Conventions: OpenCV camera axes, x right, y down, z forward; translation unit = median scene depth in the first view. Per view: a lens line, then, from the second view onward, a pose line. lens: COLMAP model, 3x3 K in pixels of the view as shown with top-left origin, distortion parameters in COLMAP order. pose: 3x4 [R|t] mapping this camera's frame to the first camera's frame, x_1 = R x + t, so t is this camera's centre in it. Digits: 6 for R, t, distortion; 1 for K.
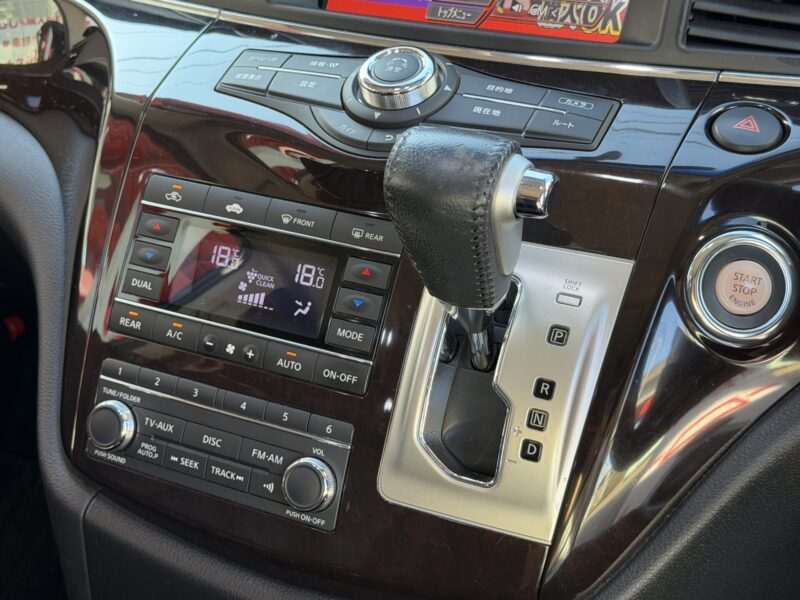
lens RADIAL K [[1167.2, 0, 400.0], [0, 1167.2, 300.0], [0, 0, 1]] dist [0.123342, -0.081567]
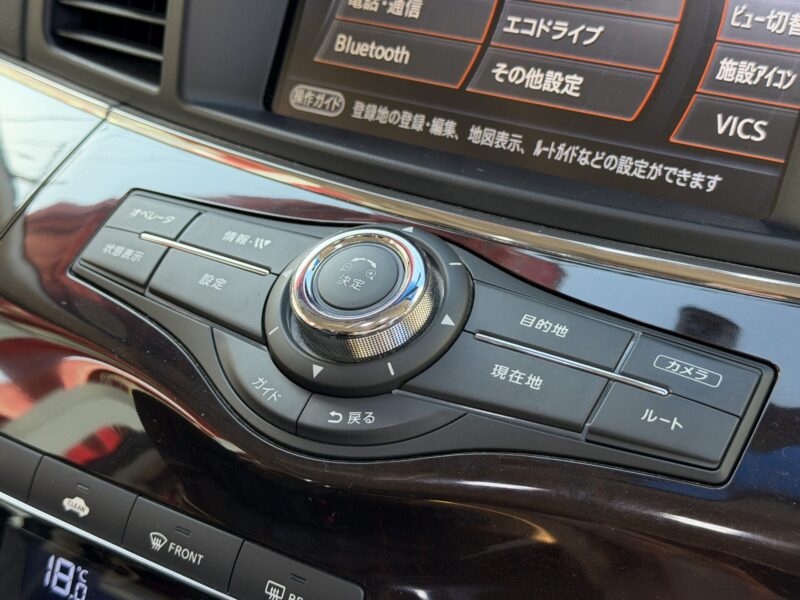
lens RADIAL K [[1167.2, 0, 400.0], [0, 1167.2, 300.0], [0, 0, 1]] dist [0.123342, -0.081567]
pose [[0.996361, 0.023061, -0.082050, 0.062627], [-0.016813, 0.996963, 0.076035, -0.230616], [0.083554, -0.074379, 0.993724, 0.459069]]
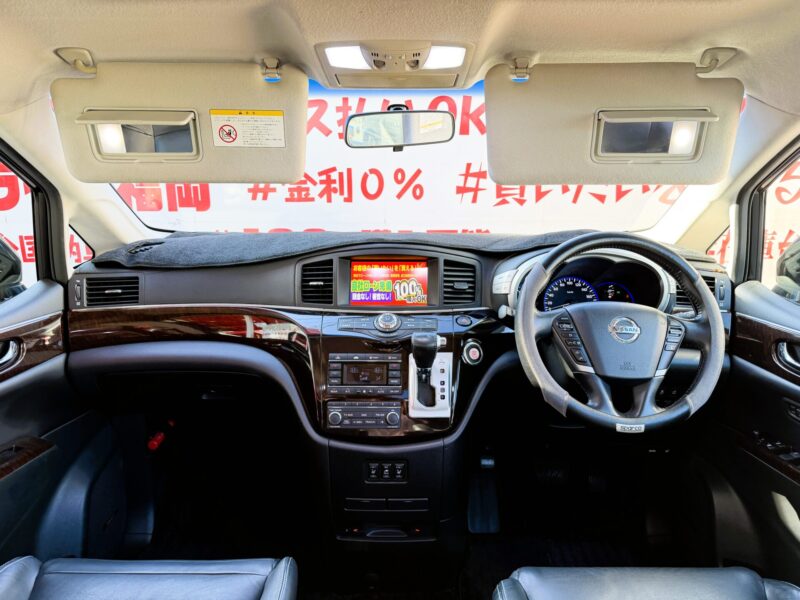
lens RADIAL K [[558.3, 0, 404.1], [0, 558.3, 297.2], [0, 0, 1]] dist [0.086126, -0.001005]
pose [[0.892369, -0.135562, 0.430466, -0.827005], [0.198691, 0.974418, -0.105030, -0.047199], [-0.405216, 0.179255, 0.896475, -0.884214]]
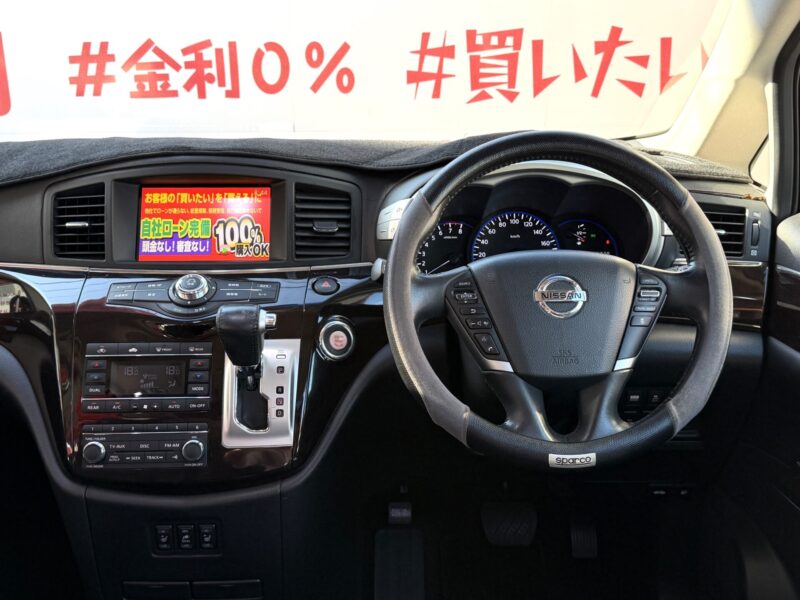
lens RADIAL K [[847.7, 0, 400.0], [0, 847.7, 300.0], [0, 0, 1]] dist [0.106943, -0.018347]
pose [[0.886847, -0.169481, 0.429859, -0.406028], [0.210572, 0.976325, -0.049496, 0.025081], [-0.411293, 0.134411, 0.901538, -0.856385]]
